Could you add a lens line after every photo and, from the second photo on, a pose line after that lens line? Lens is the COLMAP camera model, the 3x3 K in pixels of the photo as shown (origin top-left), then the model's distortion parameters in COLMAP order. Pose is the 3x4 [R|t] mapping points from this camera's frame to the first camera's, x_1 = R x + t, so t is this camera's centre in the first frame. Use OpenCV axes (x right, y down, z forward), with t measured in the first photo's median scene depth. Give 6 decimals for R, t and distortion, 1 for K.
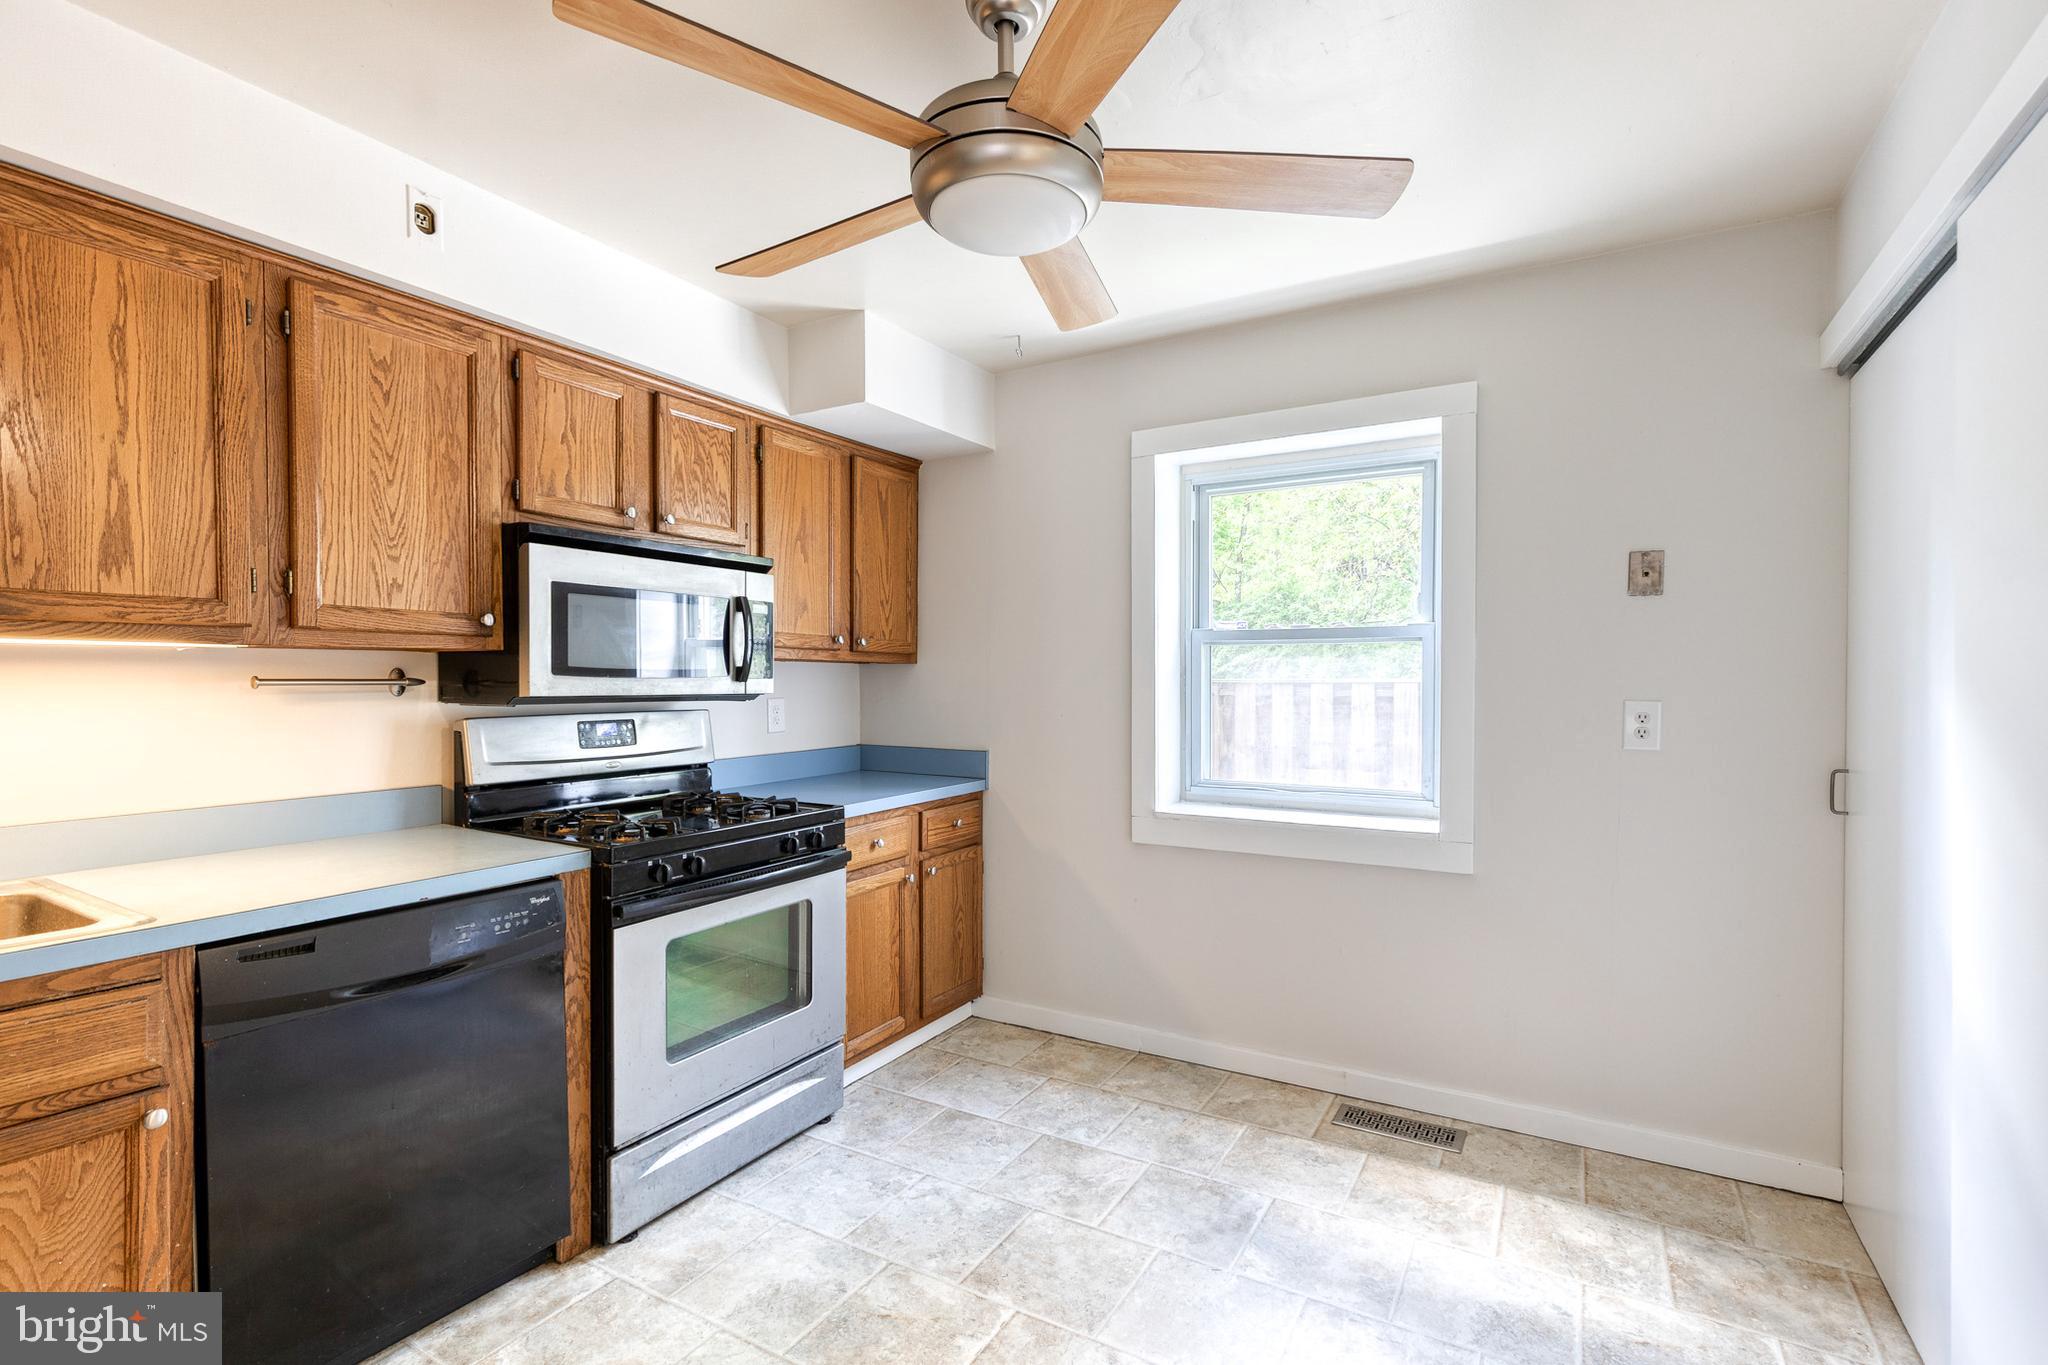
lens RADIAL K [[926.7, 0, 1040.3], [0, 926.7, 679.5], [0, 0, 1]] dist [0.012154, -0.000800]
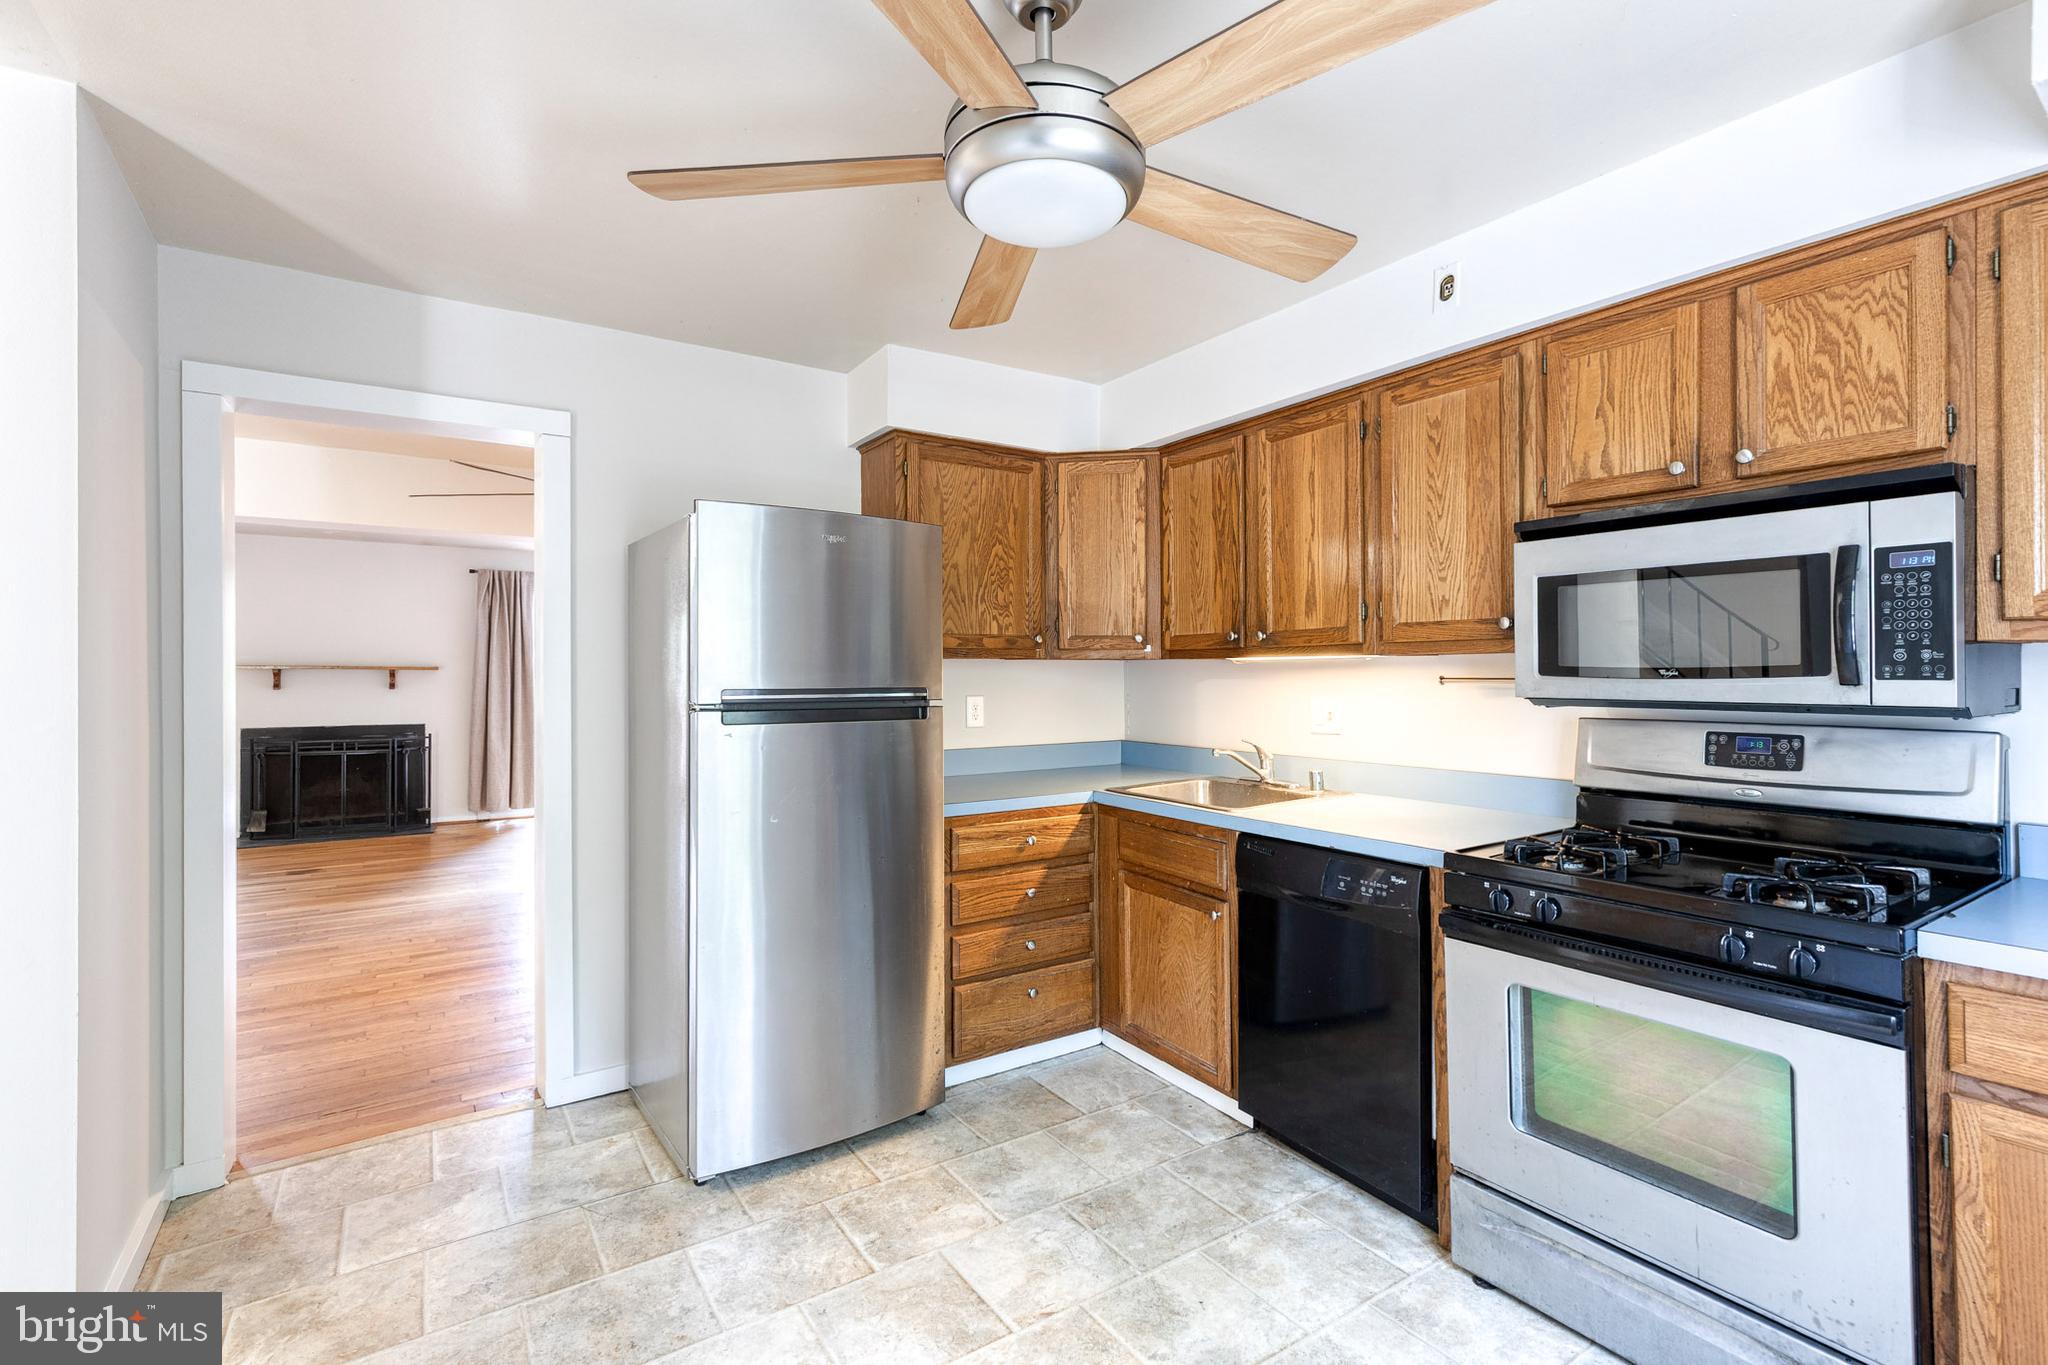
lens RADIAL K [[919.3, 0, 1026.7], [0, 919.3, 647.5], [0, 0, 1]] dist [0.001606, -0.000243]
pose [[-0.440372, -0.021970, -0.897546, 0.539318], [0.004992, 0.999625, -0.026918, -0.010241], [0.897801, -0.016335, -0.440098, 0.913536]]
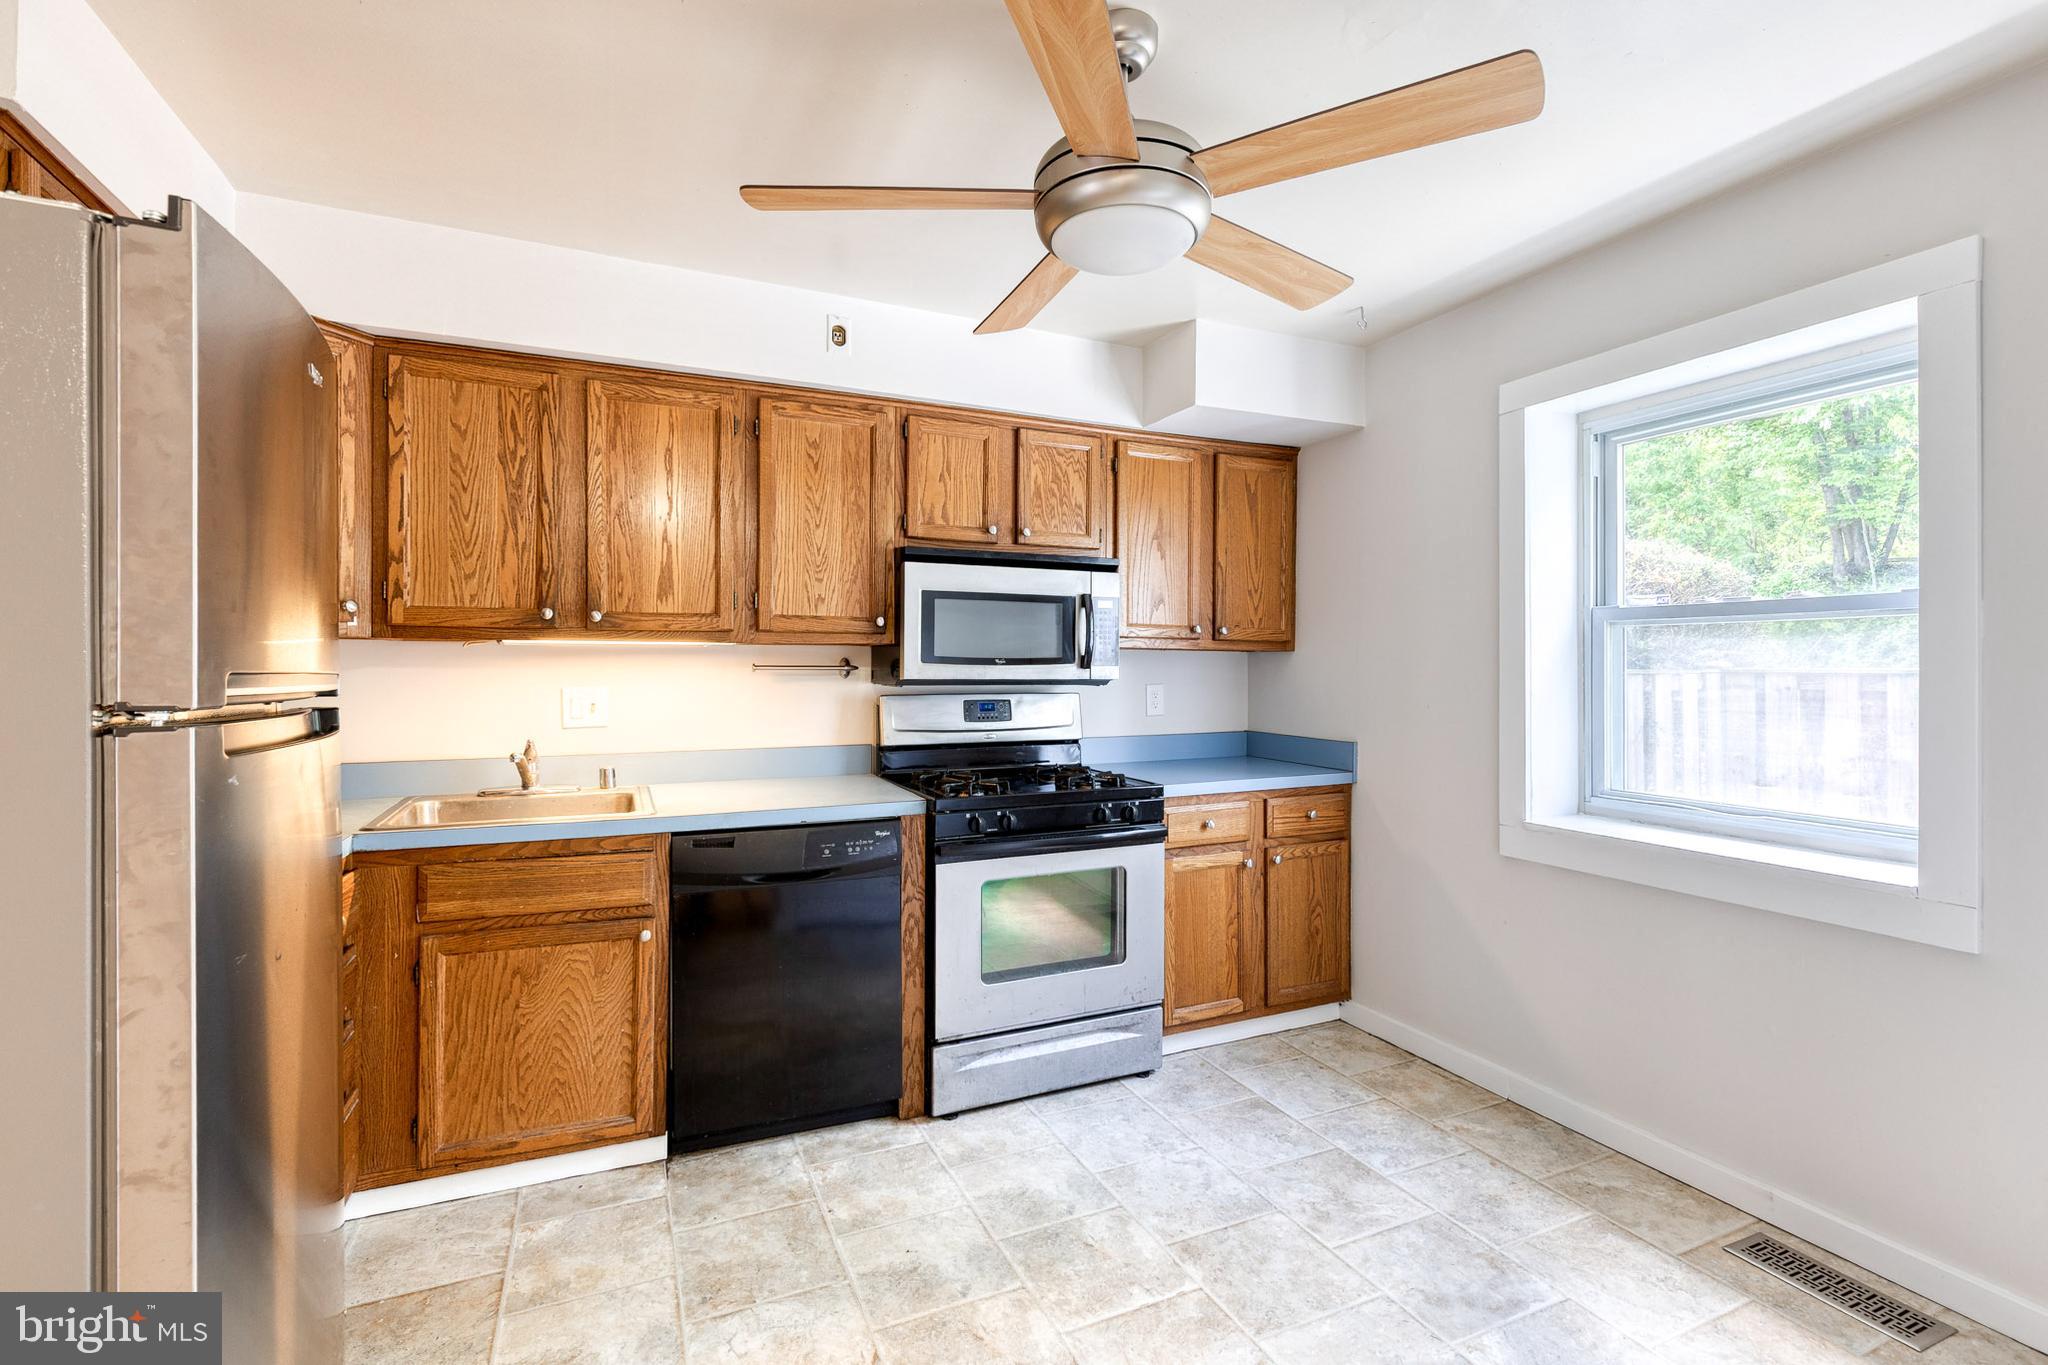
lens RADIAL K [[931.8, 0, 1038.9], [0, 931.8, 646.4], [0, 0, 1]] dist [0.010512, -0.001245]
pose [[0.815085, -0.012123, -0.579214, 0.344115], [-0.002062, 0.999714, -0.023825, 0.002949], [0.579337, 0.020614, 0.814827, 0.041200]]
